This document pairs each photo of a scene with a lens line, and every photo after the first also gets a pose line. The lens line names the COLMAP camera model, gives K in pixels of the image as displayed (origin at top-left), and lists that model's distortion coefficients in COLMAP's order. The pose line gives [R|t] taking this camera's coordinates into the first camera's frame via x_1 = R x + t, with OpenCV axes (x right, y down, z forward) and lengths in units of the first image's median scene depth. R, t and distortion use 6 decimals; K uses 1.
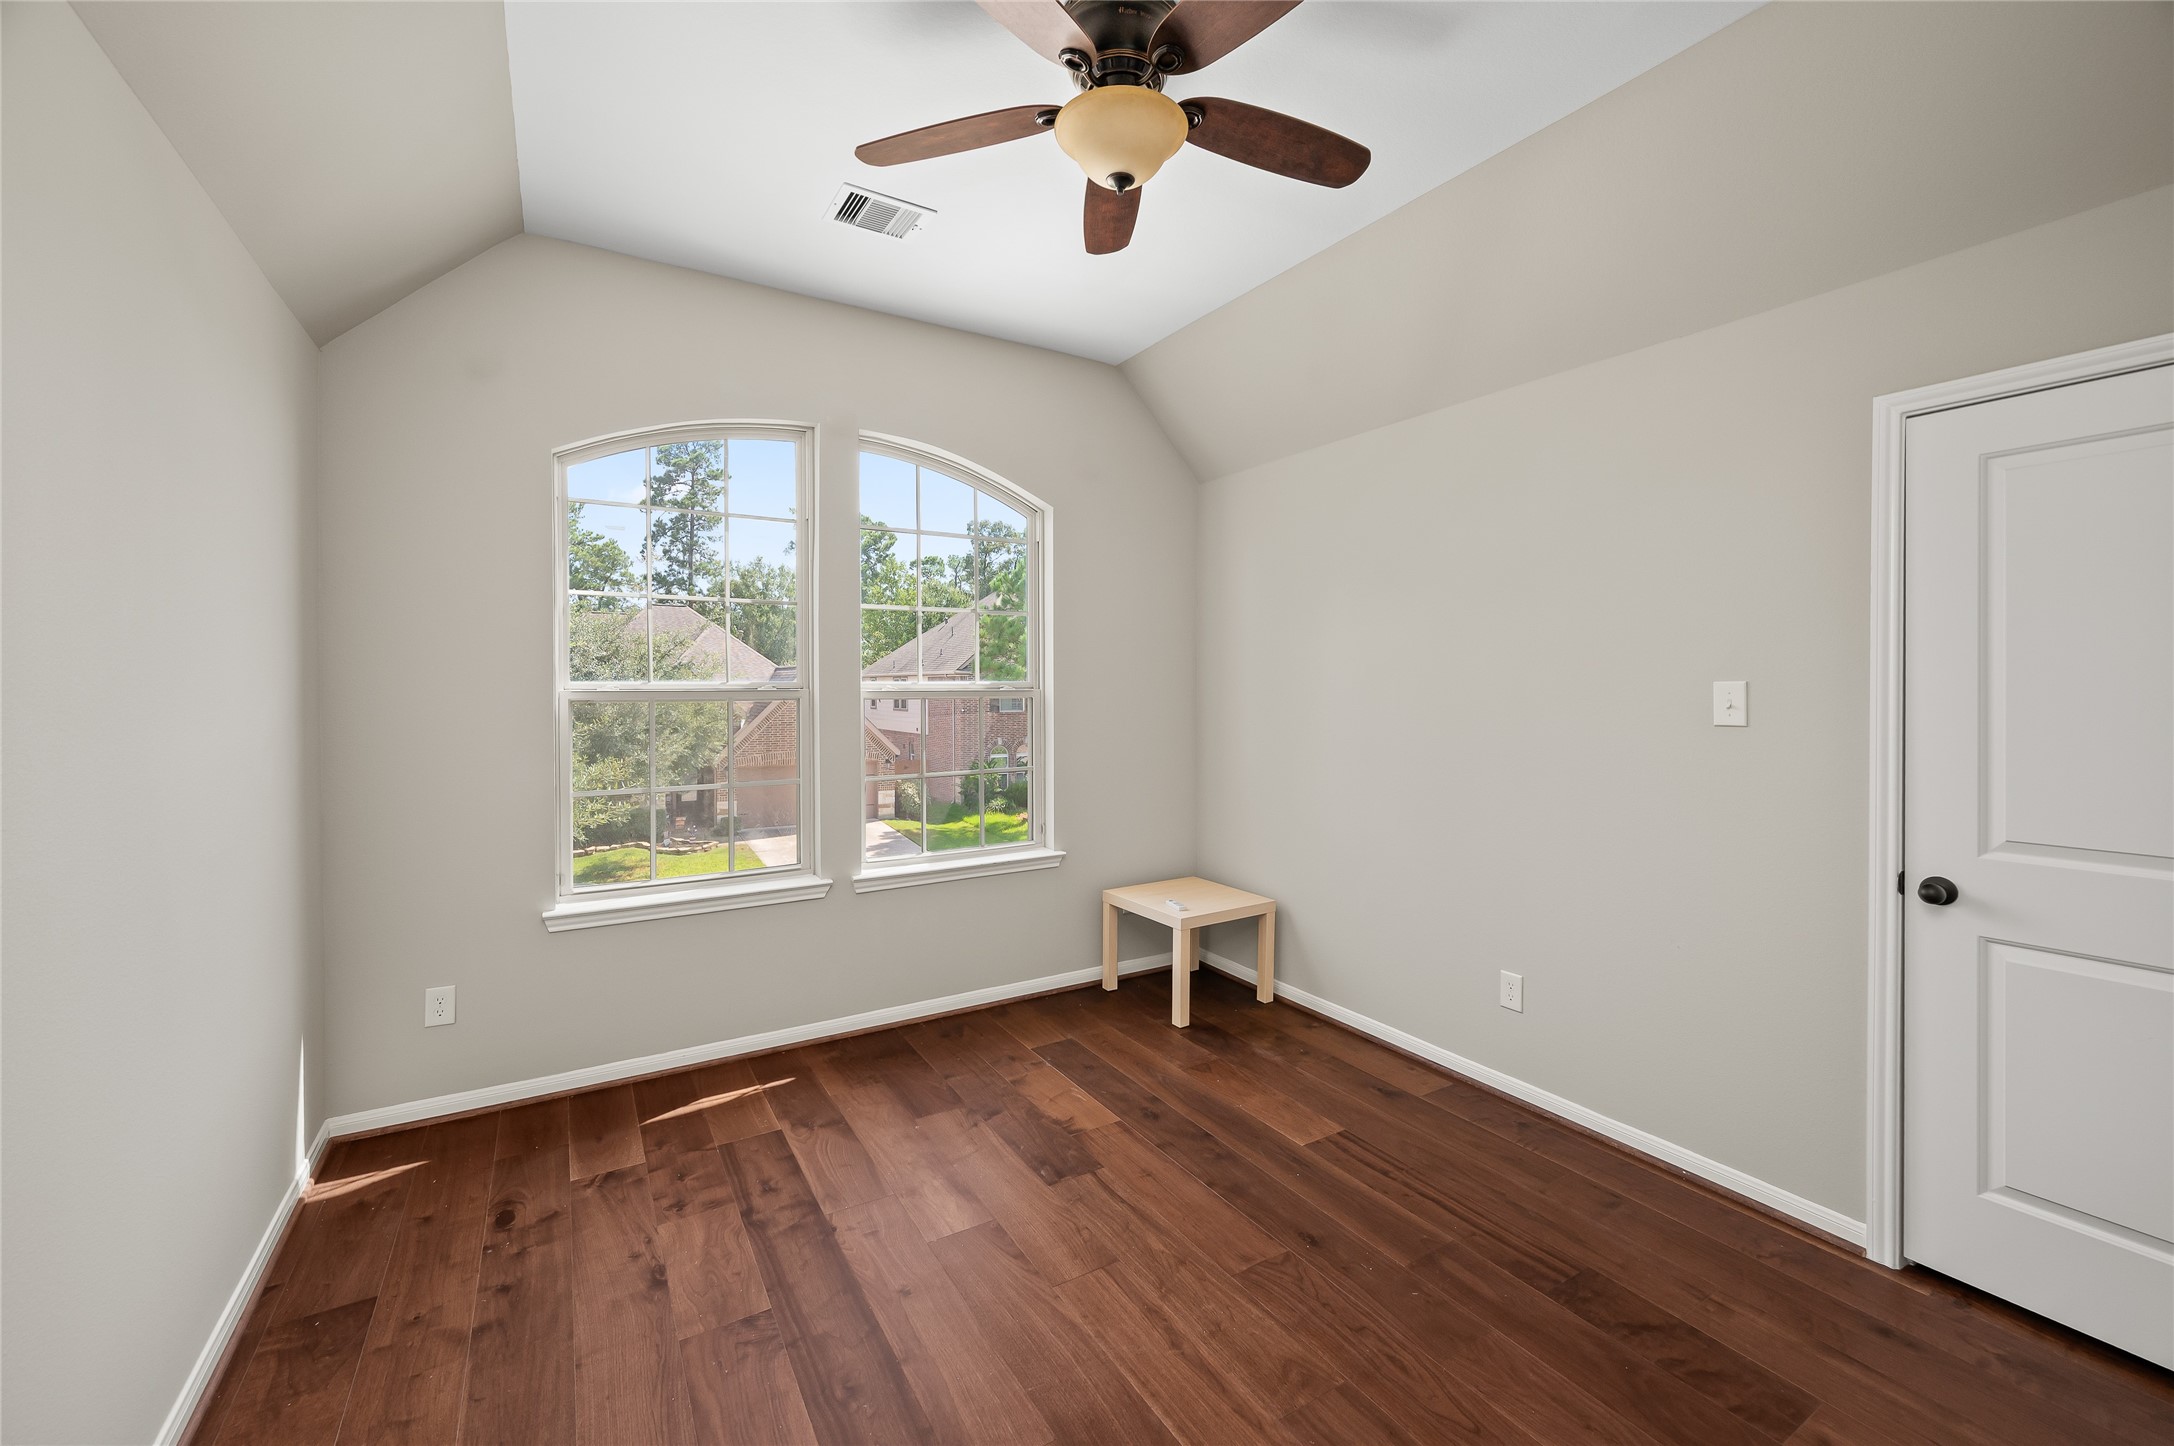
lens RADIAL K [[874.6, 0, 1087.0], [0, 874.6, 695.6], [0, 0, 1]] dist [-0.004352, -0.000211]
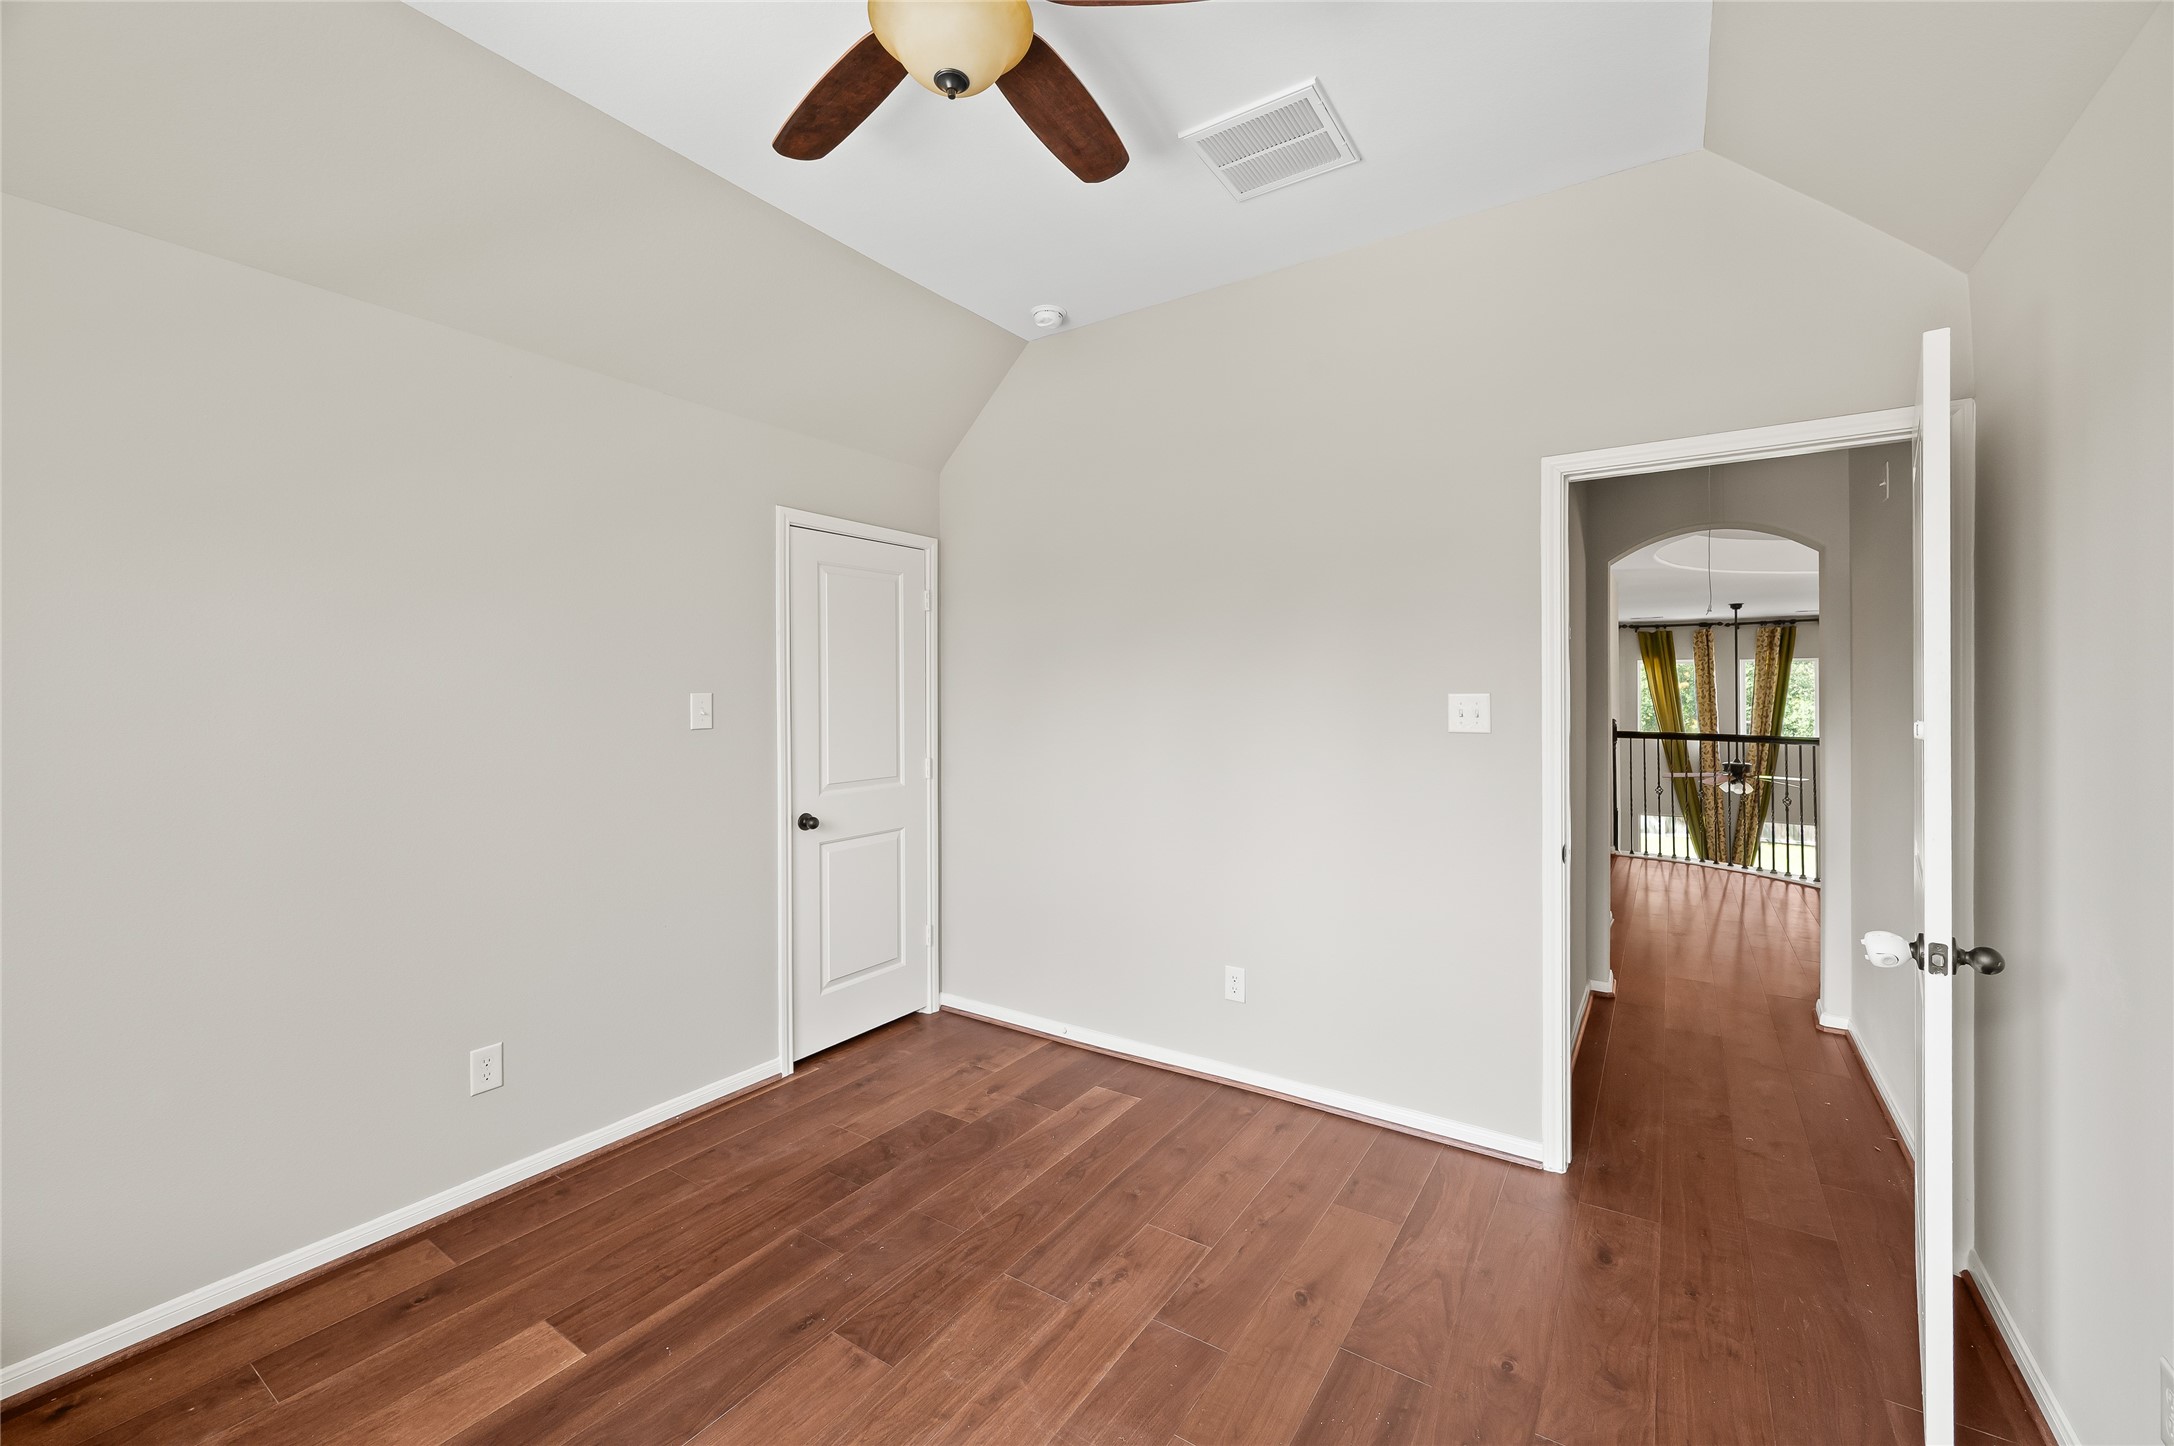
lens RADIAL K [[877.3, 0, 1100.2], [0, 877.3, 682.0], [0, 0, 1]] dist [0.001362, 0.000200]
pose [[-0.425573, 0.001684, 0.904922, -0.707775], [0.006965, 0.999975, 0.001415, -0.034571], [-0.904897, 0.006905, -0.425574, 1.135185]]
